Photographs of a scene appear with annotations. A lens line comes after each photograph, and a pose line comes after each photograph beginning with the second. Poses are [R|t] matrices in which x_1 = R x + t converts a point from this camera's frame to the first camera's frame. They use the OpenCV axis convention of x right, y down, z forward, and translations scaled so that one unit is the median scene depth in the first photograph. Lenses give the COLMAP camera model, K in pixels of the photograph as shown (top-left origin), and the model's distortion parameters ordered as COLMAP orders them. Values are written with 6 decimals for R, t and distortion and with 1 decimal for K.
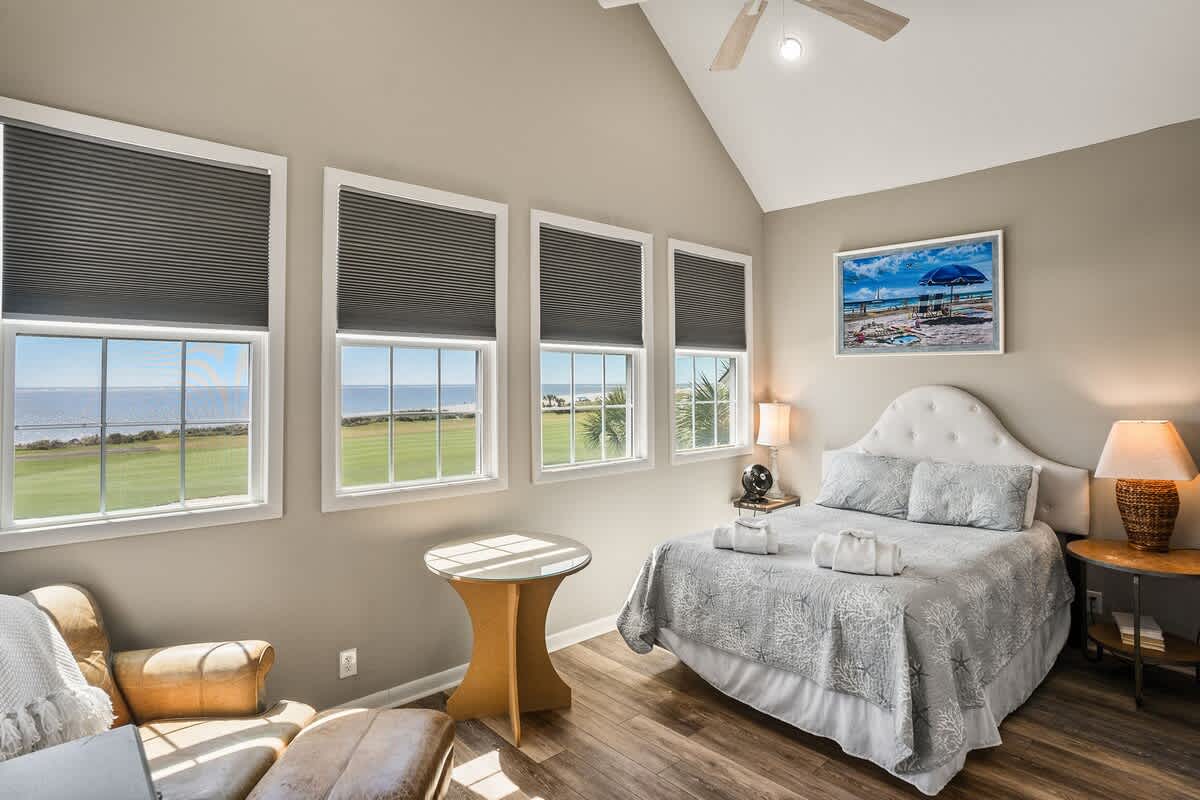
lens RADIAL K [[641.0, 0, 598.8], [0, 641.0, 388.3], [0, 0, 1]] dist [-0.006631, -0.000391]
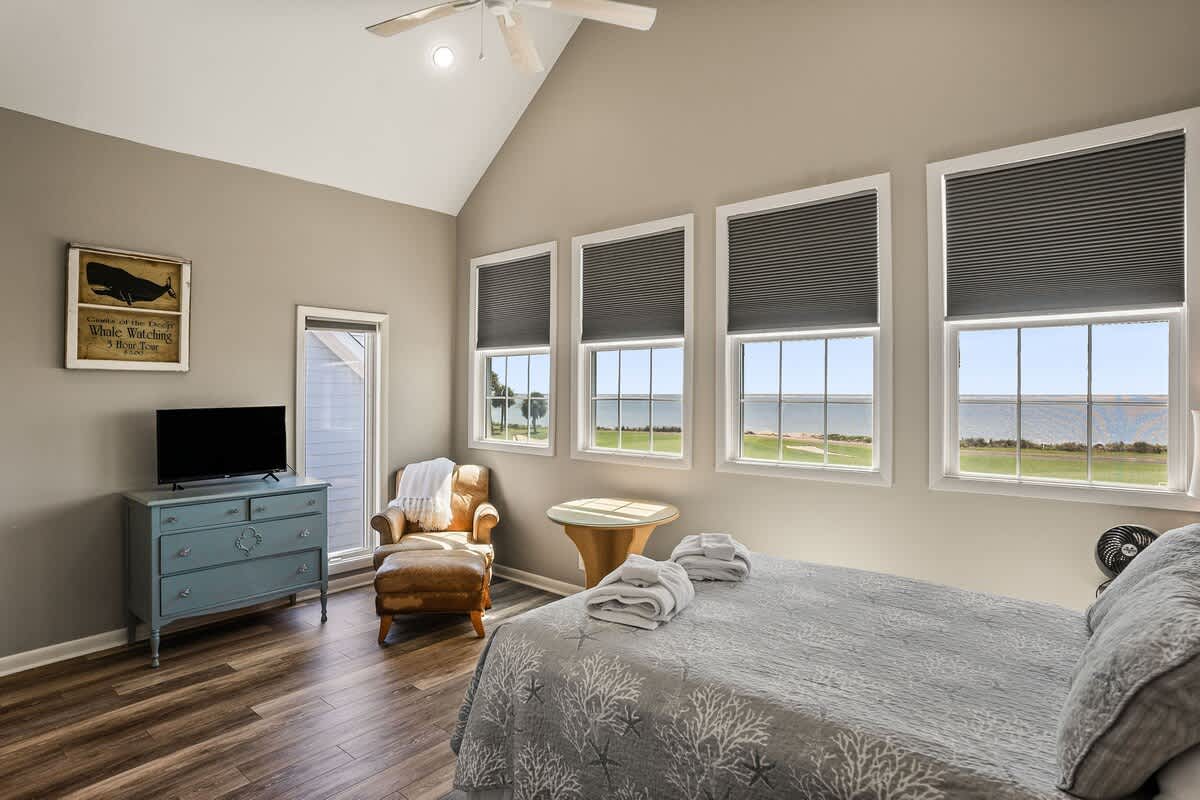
lens RADIAL K [[641.0, 0, 599.9], [0, 641.0, 399.1], [0, 0, 1]] dist [-0.006631, -0.000391]
pose [[0.145273, 0.016599, -0.989252, 0.671570], [-0.012332, 0.999812, 0.014965, 0.014011], [0.989315, 0.010025, 0.145451, 0.491000]]
